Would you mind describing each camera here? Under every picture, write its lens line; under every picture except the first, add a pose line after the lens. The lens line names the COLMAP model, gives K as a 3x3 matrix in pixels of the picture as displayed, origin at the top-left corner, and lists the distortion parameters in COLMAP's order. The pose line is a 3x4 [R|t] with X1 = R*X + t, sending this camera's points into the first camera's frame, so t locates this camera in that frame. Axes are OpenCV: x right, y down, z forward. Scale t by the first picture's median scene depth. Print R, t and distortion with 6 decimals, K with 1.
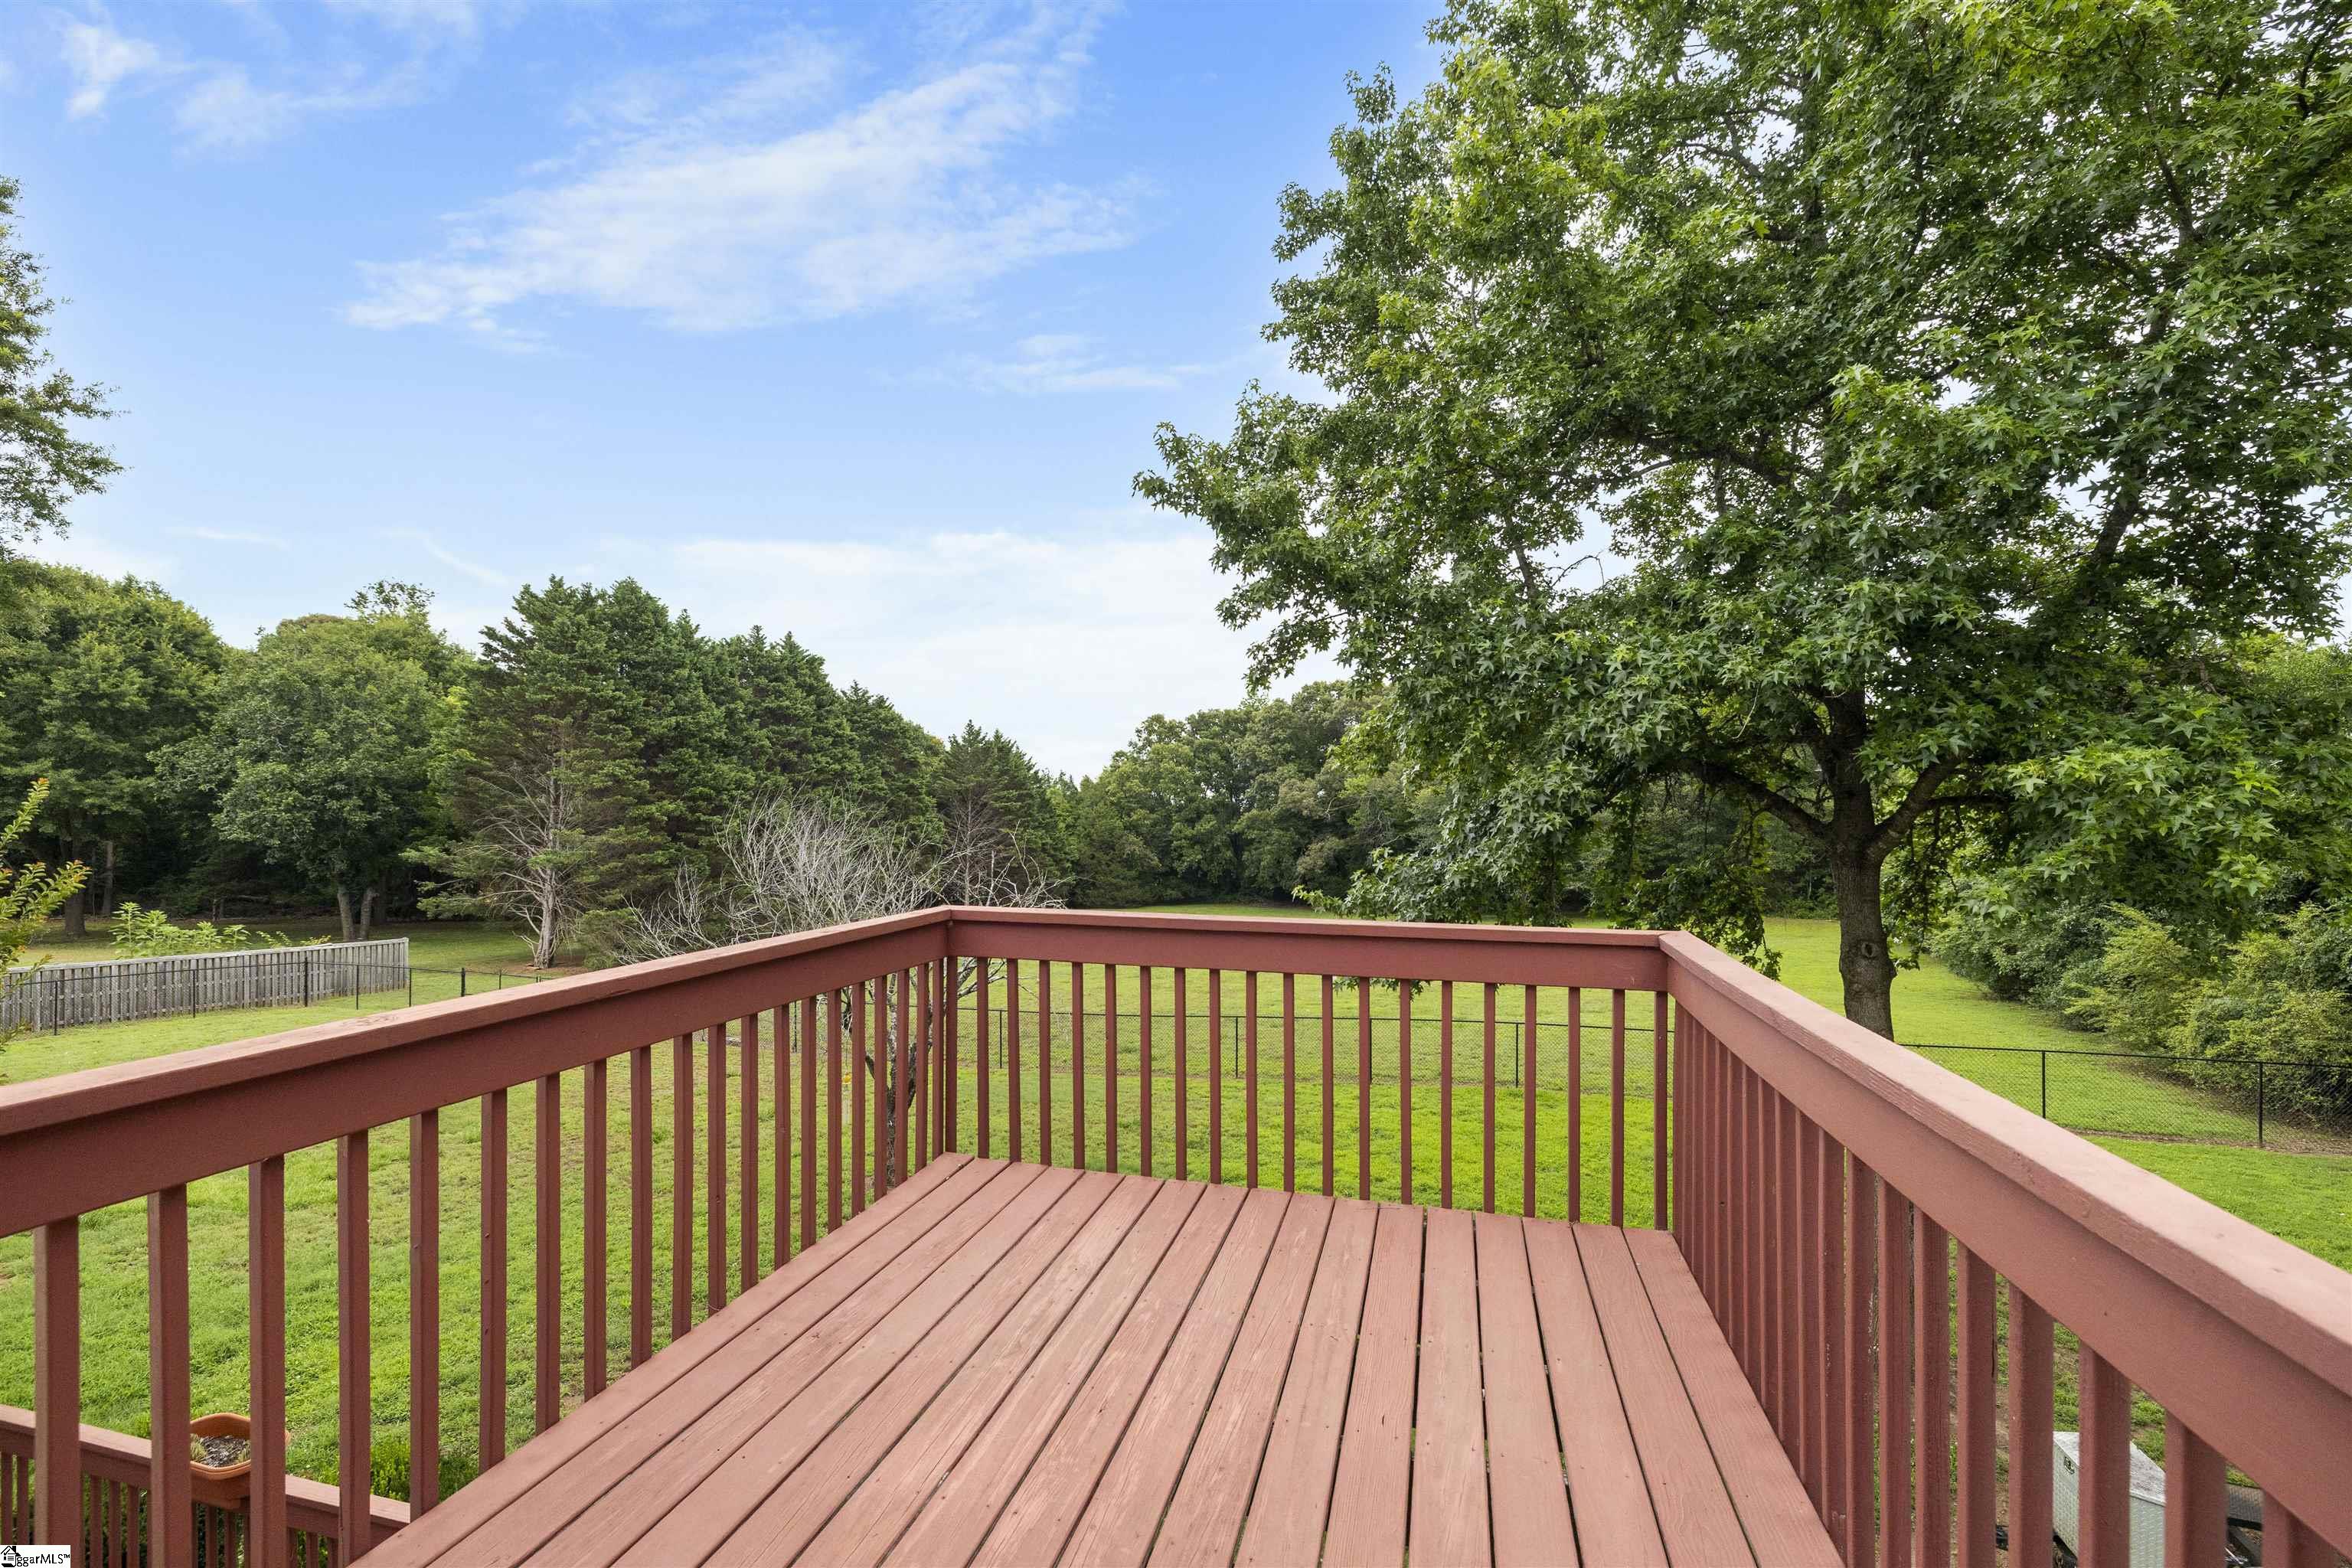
lens RADIAL K [[1022.8, 0, 1158.4], [0, 1022.8, 819.9], [0, 0, 1]] dist [-0.008314, 0.000540]
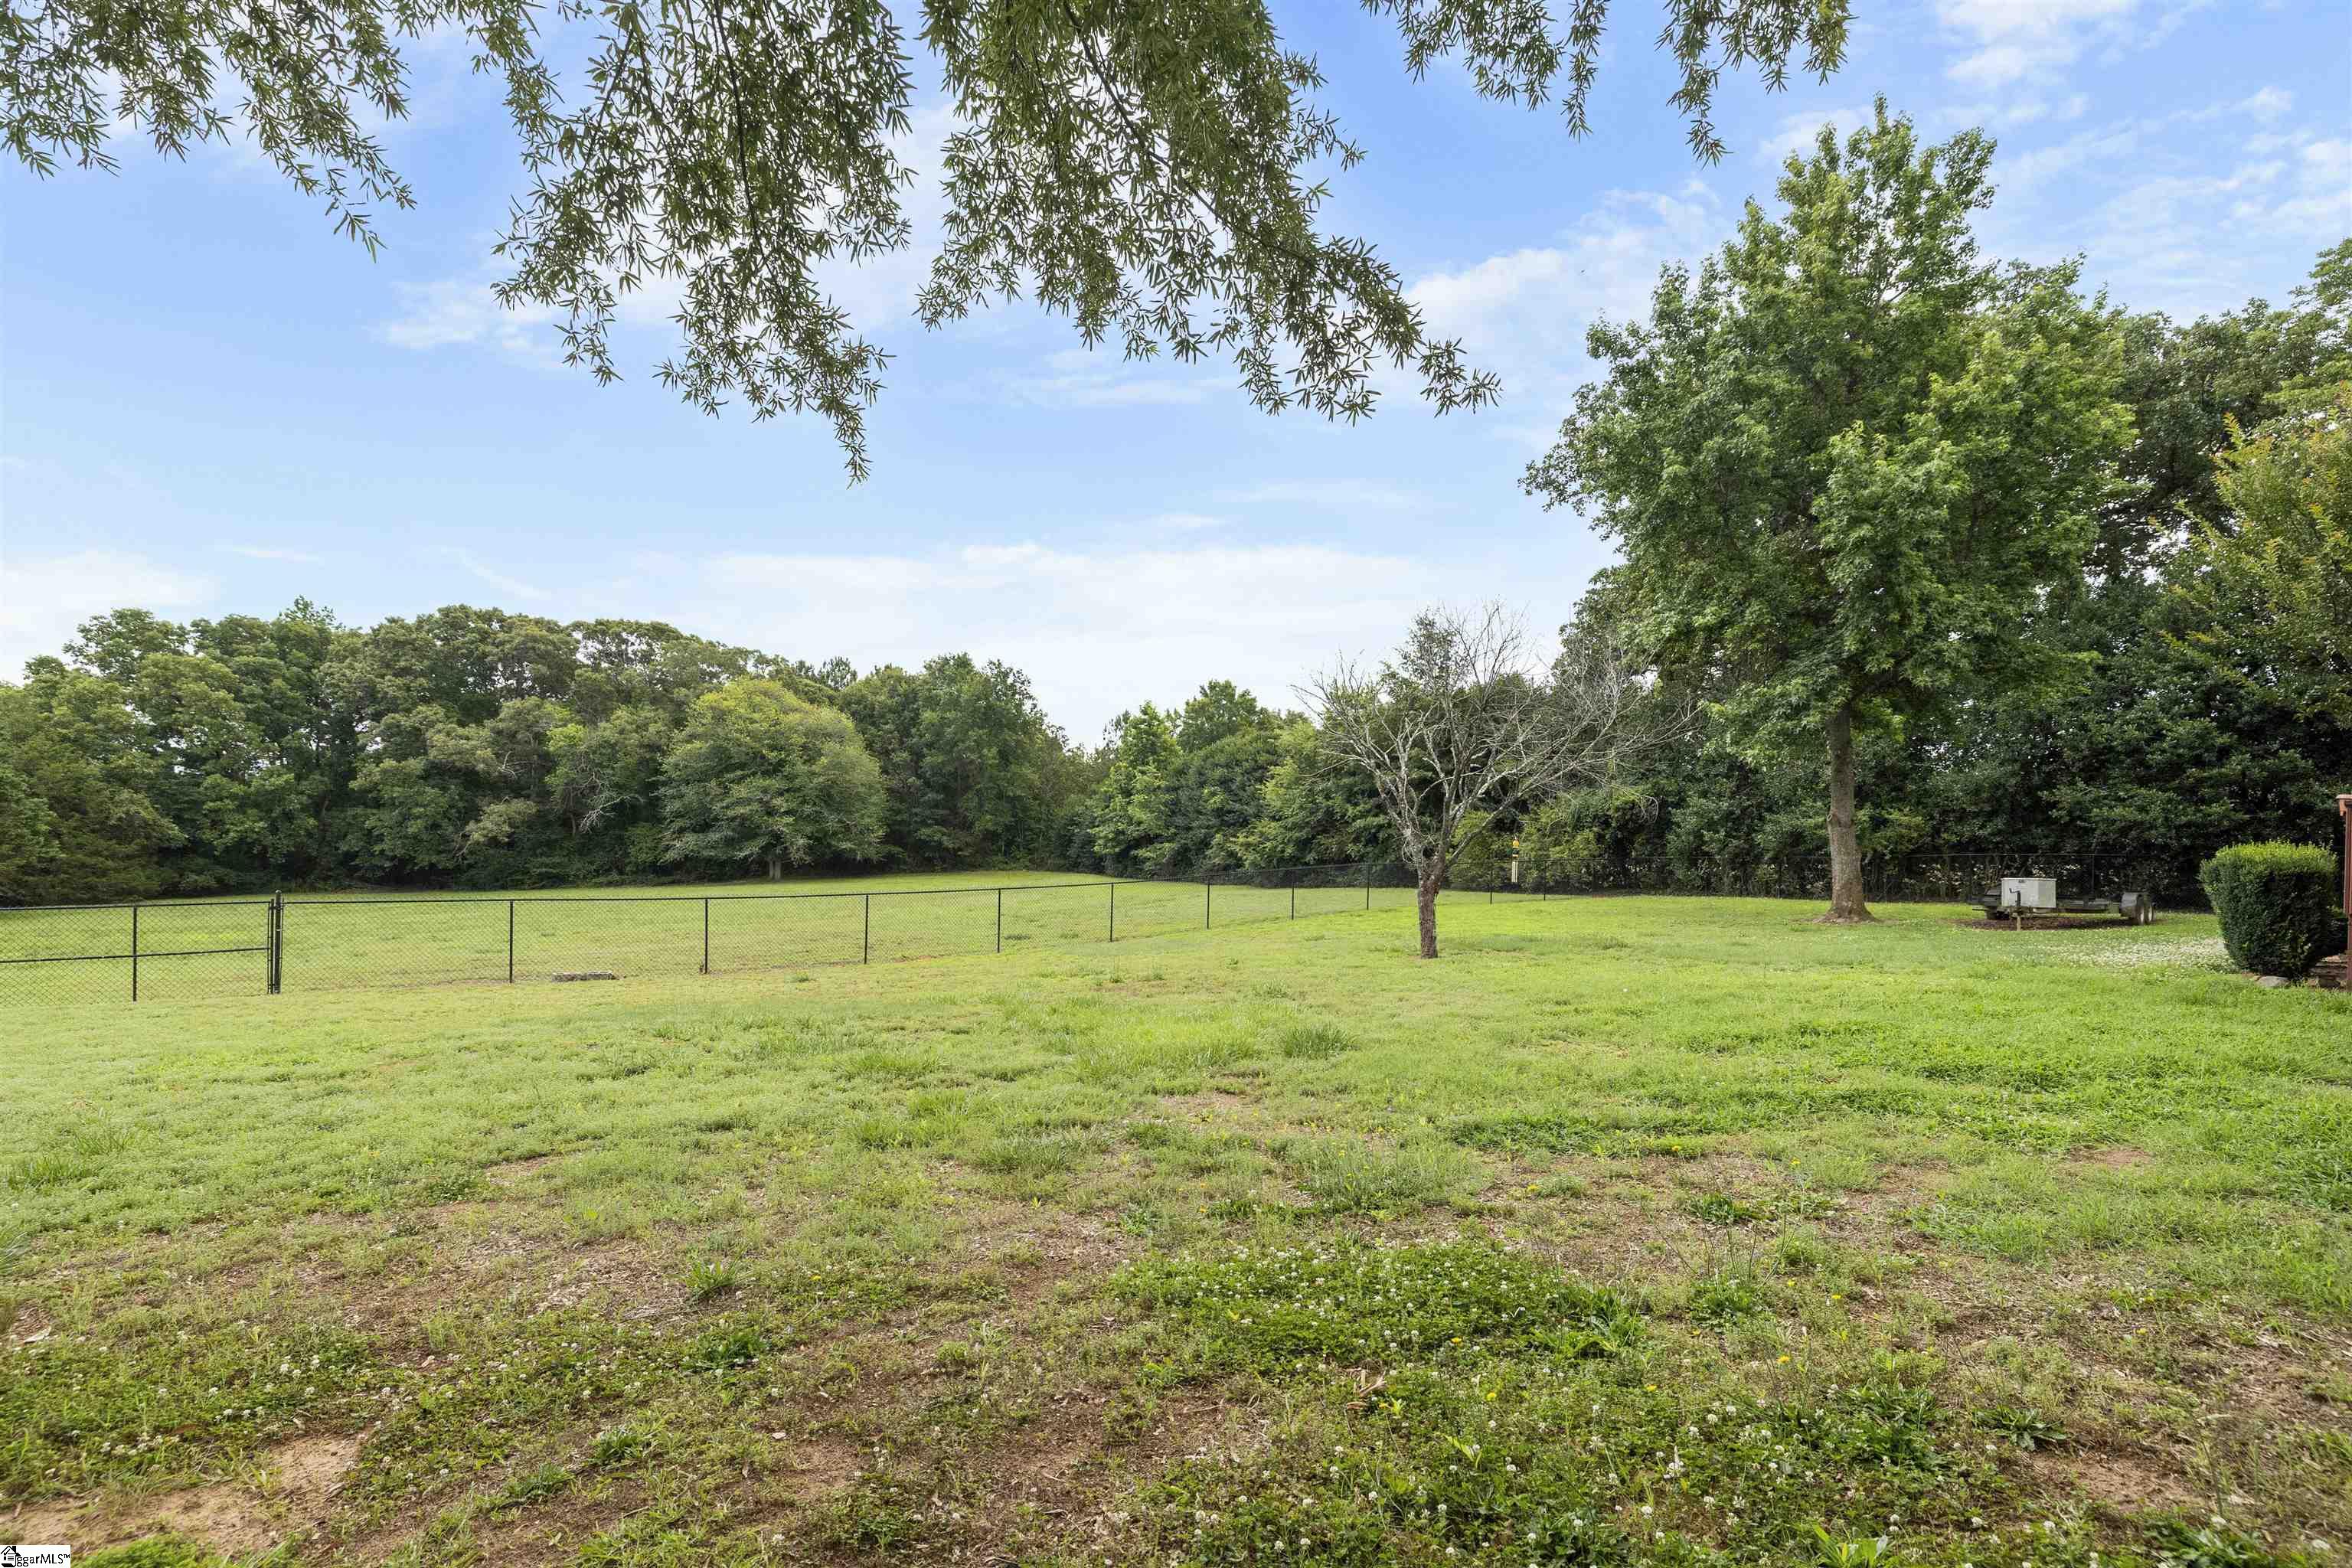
lens RADIAL K [[1022.8, 0, 1198.1], [0, 1022.8, 840.3], [0, 0, 1]] dist [-0.008314, 0.000540]
pose [[0.535160, -0.002986, 0.844746, -0.472670], [-0.015252, 0.999797, 0.013197, 0.064731], [-0.844613, -0.019946, 0.535005, 0.202538]]
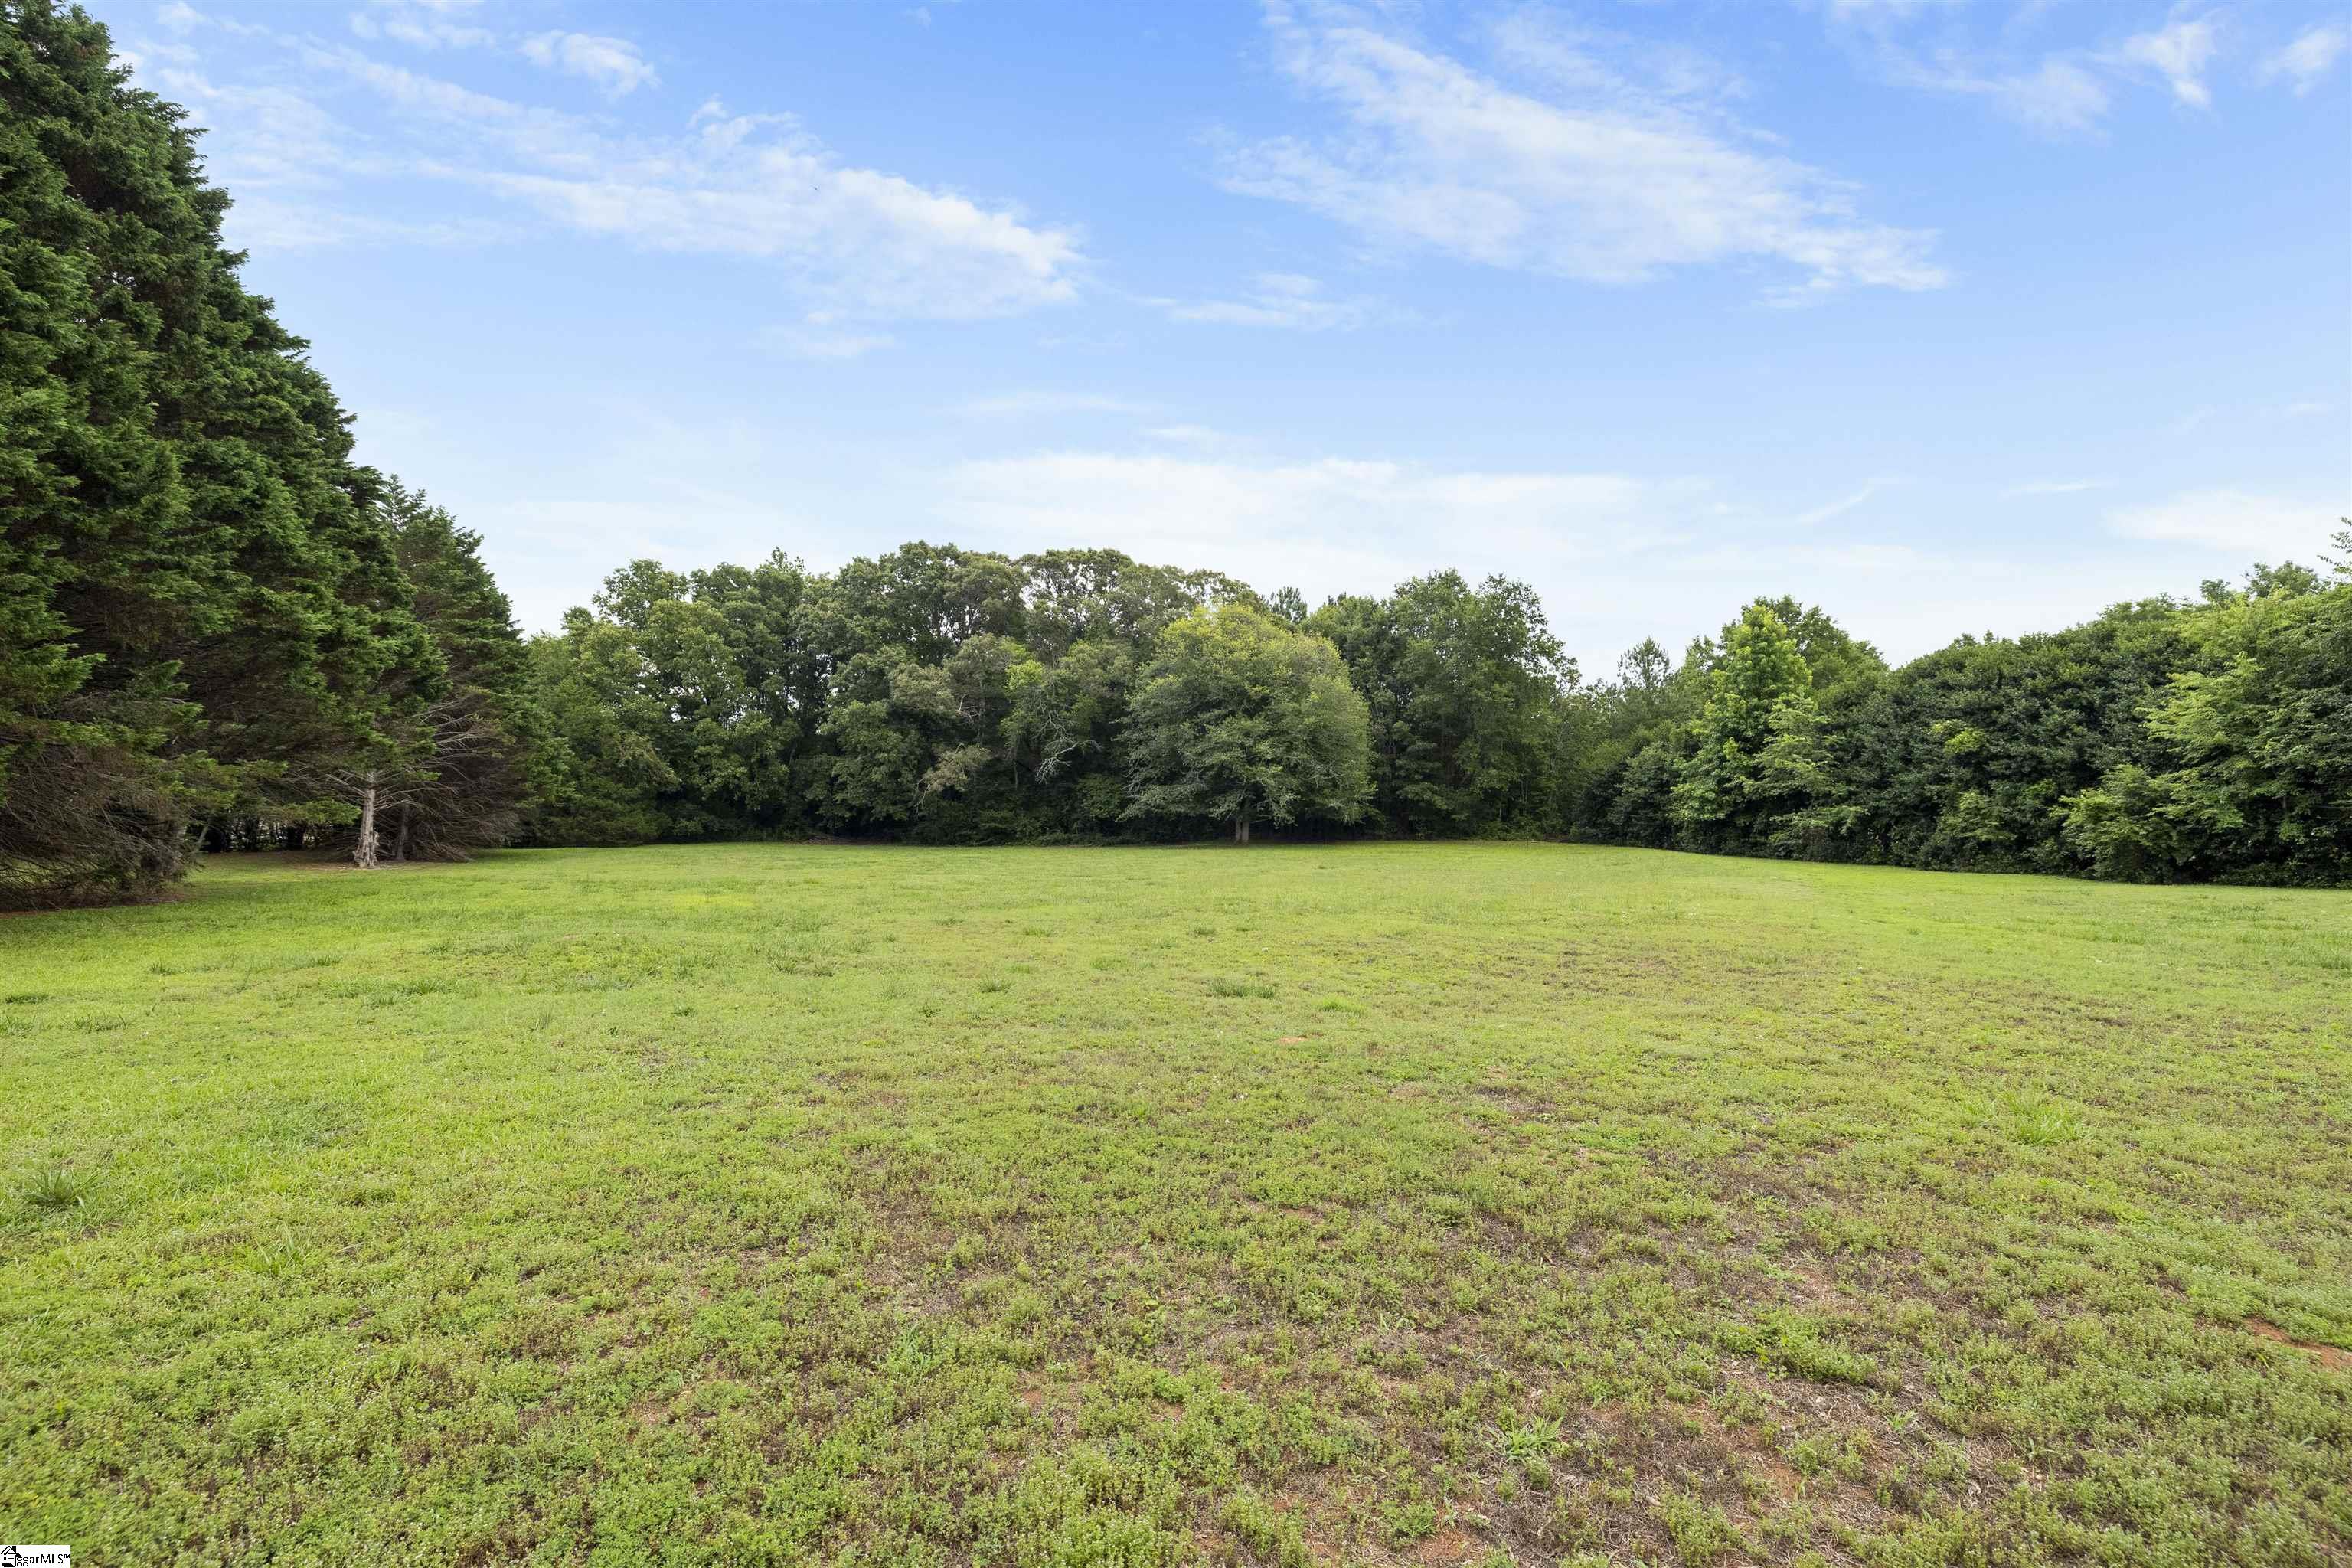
lens RADIAL K [[1022.8, 0, 1172.6], [0, 1022.8, 771.2], [0, 0, 1]] dist [-0.008314, 0.000540]
pose [[0.780582, 0.034953, 0.624075, -0.369865], [-0.030320, 0.999377, -0.018049, 0.093330], [-0.624318, -0.004833, 0.781156, 0.678710]]
